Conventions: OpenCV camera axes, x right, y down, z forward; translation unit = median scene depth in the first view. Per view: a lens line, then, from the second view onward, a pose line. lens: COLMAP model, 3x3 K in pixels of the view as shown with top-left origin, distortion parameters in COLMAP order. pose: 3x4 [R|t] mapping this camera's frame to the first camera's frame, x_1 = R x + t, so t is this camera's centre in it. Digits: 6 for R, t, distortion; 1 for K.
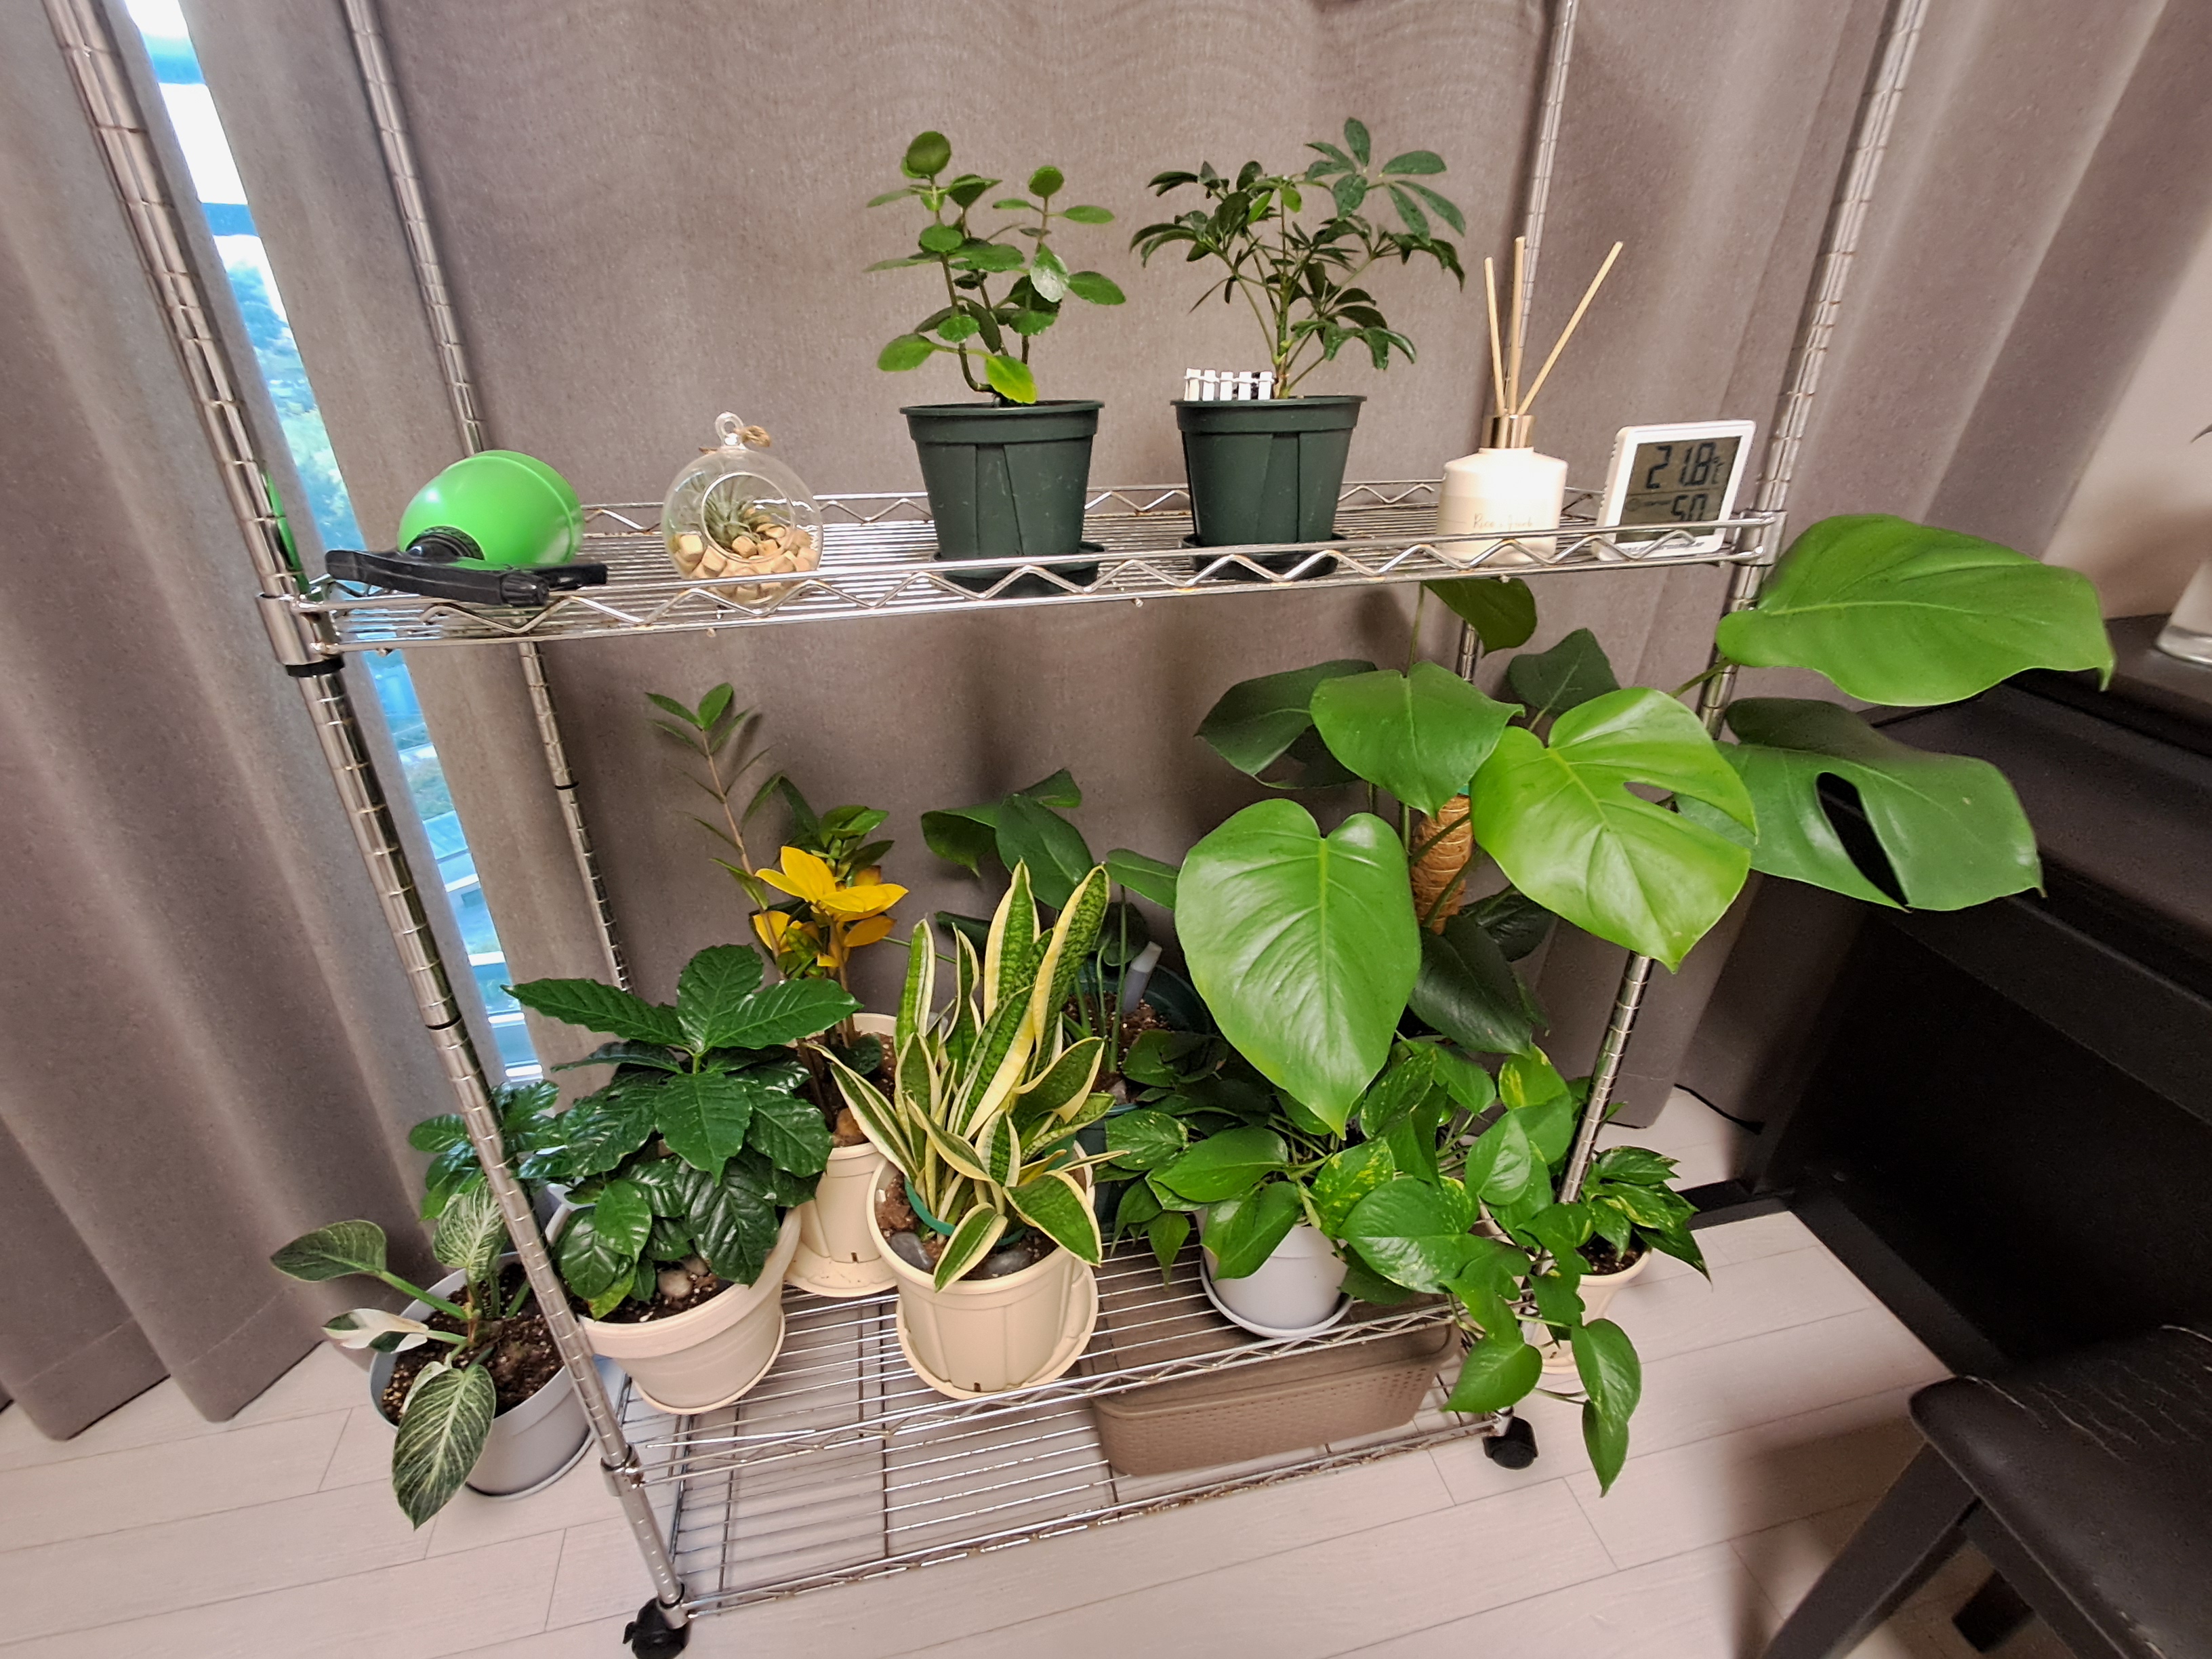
lens RADIAL K [[1025.5, 0, 1106.0], [0, 1025.5, 829.5], [0, 0, 1]] dist [0.009790, 0.000012]
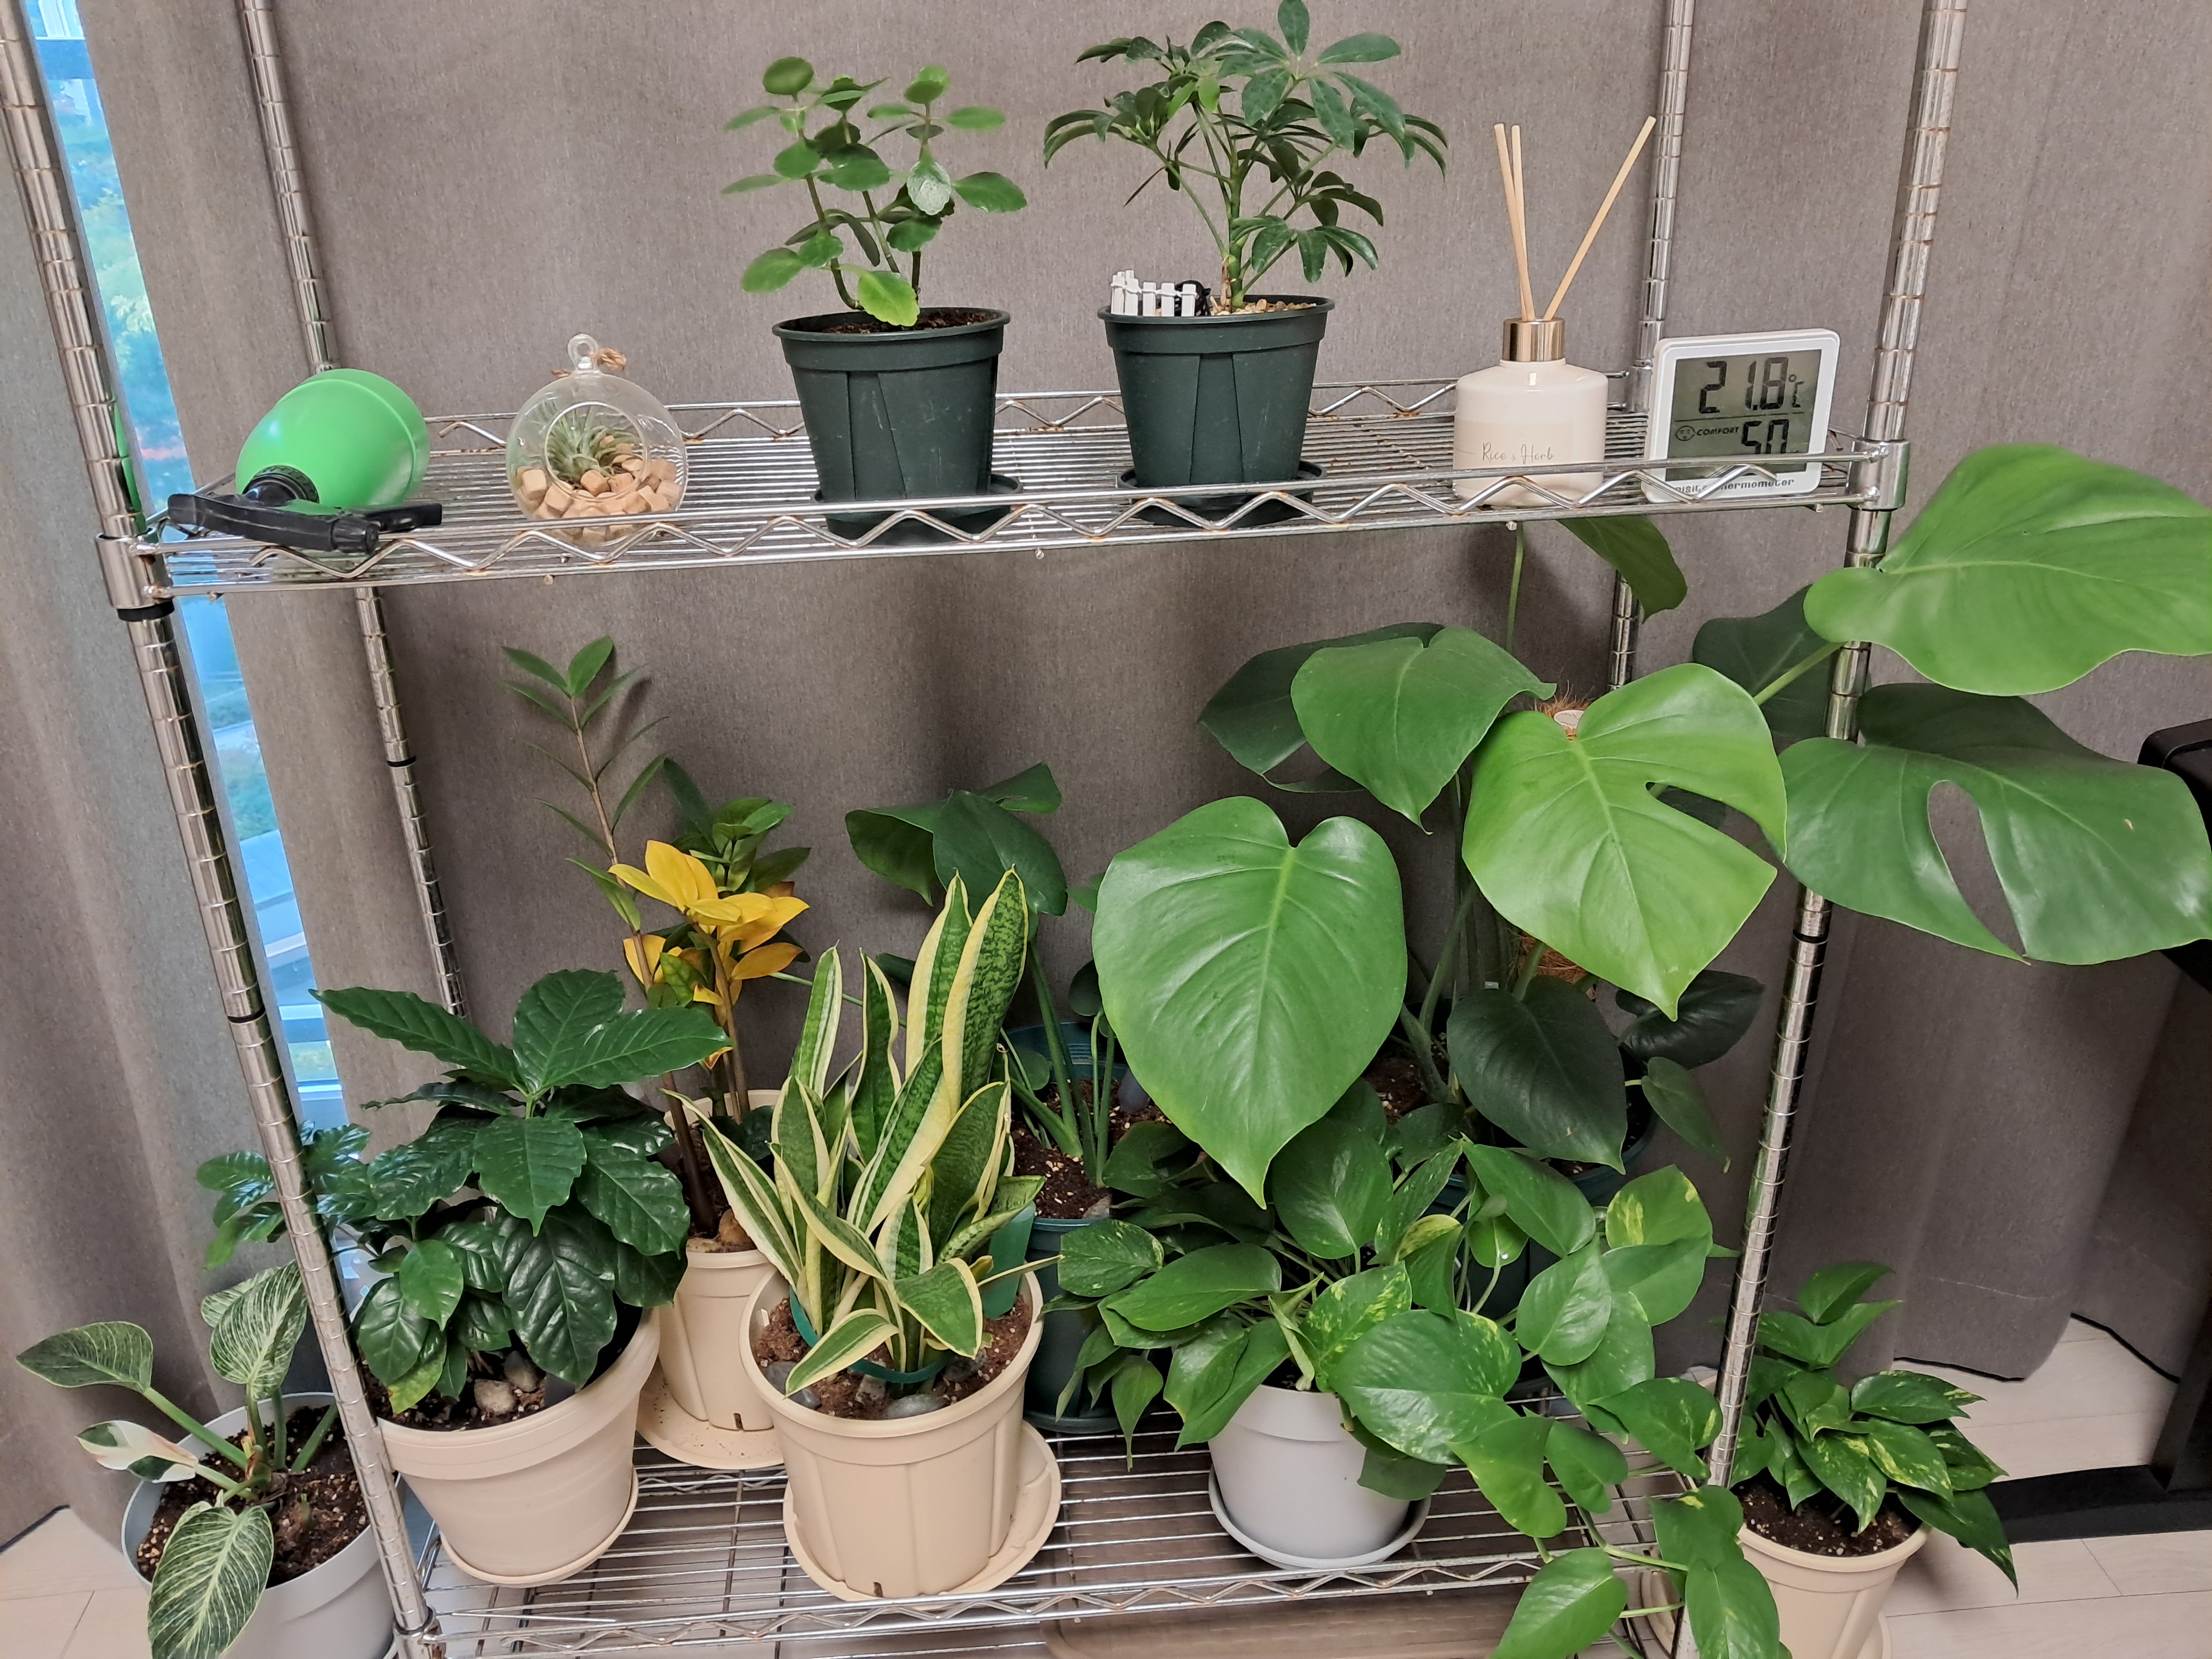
lens RADIAL K [[1857.3, 0, 1106.0], [0, 1857.3, 829.5], [0, 0, 1]] dist [0.004929, 0.008757]
pose [[0.989937, 0.033331, -0.137528, 0.245998], [-0.039670, 0.998261, -0.043611, 0.058293], [0.135835, 0.048628, 0.989537, -0.397265]]
